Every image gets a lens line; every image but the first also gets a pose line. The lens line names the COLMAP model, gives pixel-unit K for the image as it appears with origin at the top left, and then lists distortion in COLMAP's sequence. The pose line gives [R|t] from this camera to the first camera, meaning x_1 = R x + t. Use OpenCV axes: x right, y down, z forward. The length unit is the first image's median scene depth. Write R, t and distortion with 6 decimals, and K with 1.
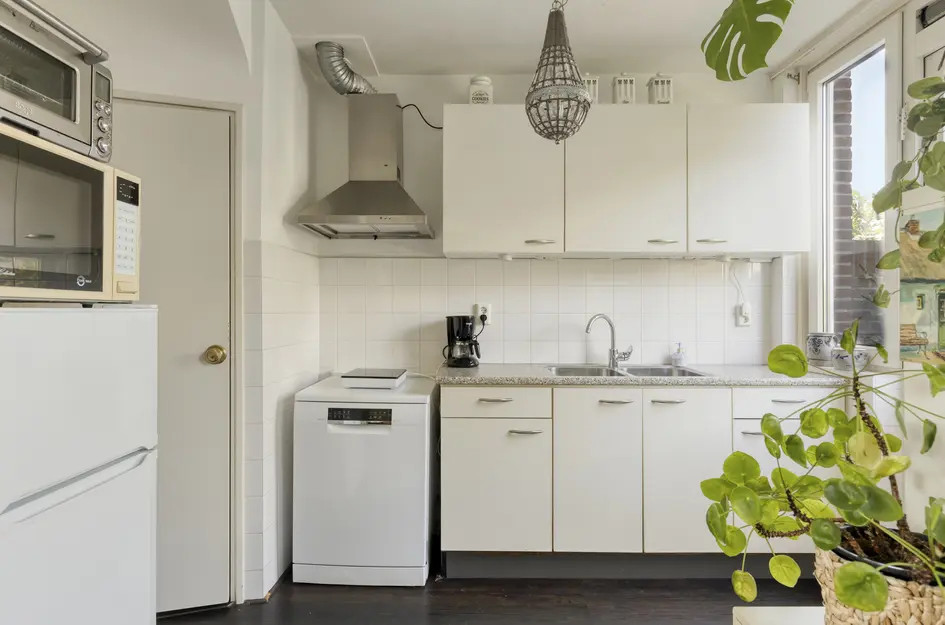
lens RADIAL K [[531.7, 0, 468.2], [0, 531.7, 308.6], [0, 0, 1]] dist [0.001913, 0.000049]
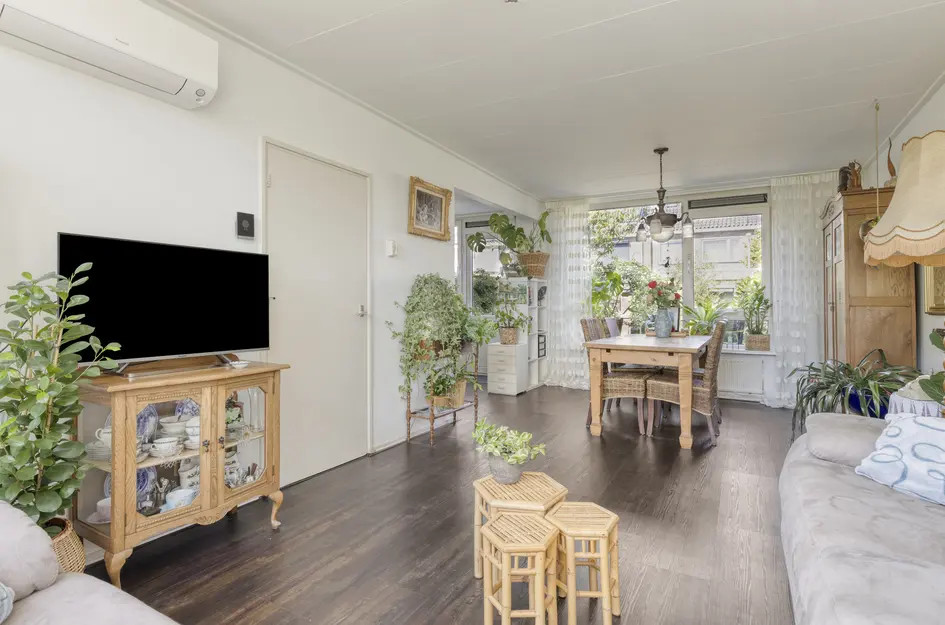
lens RADIAL K [[476.8, 0, 484.0], [0, 476.8, 295.0], [0, 0, 1]] dist [0.002828, 0.000034]
pose [[0.472492, 0.019645, 0.881116, -2.902945], [0.000247, 0.999749, -0.022422, 0.086224], [-0.881335, 0.010812, 0.472368, -1.054214]]
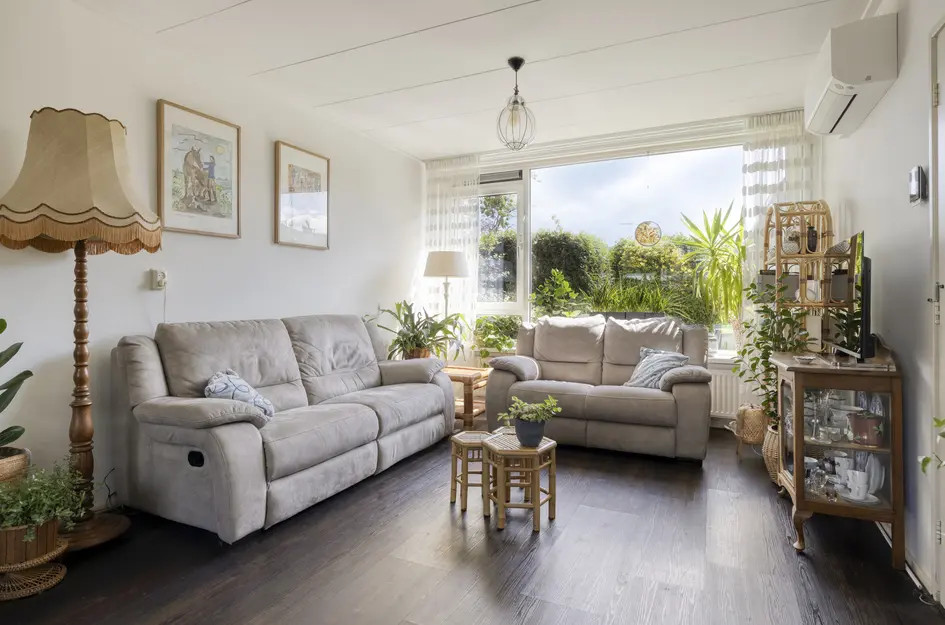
lens RADIAL K [[531.7, 0, 472.5], [0, 531.7, 303.1], [0, 0, 1]] dist [0.001913, 0.000049]
pose [[-0.409908, 0.002072, -0.912124, -0.462166], [-0.002751, 0.999990, 0.003507, 0.100643], [0.912123, 0.003947, -0.409899, -0.038582]]
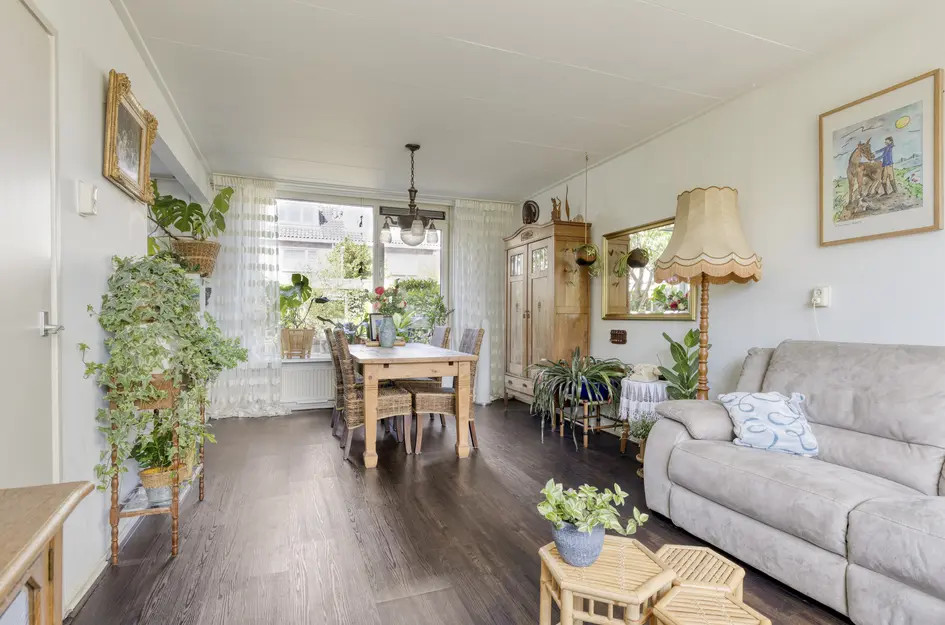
lens RADIAL K [[476.8, 0, 475.2], [0, 476.8, 317.4], [0, 0, 1]] dist [0.002828, 0.000034]
pose [[-0.363624, -0.006755, 0.931521, -2.540763], [-0.000173, 0.999974, 0.007184, 0.089171], [-0.931546, 0.002451, -0.363616, -0.071139]]
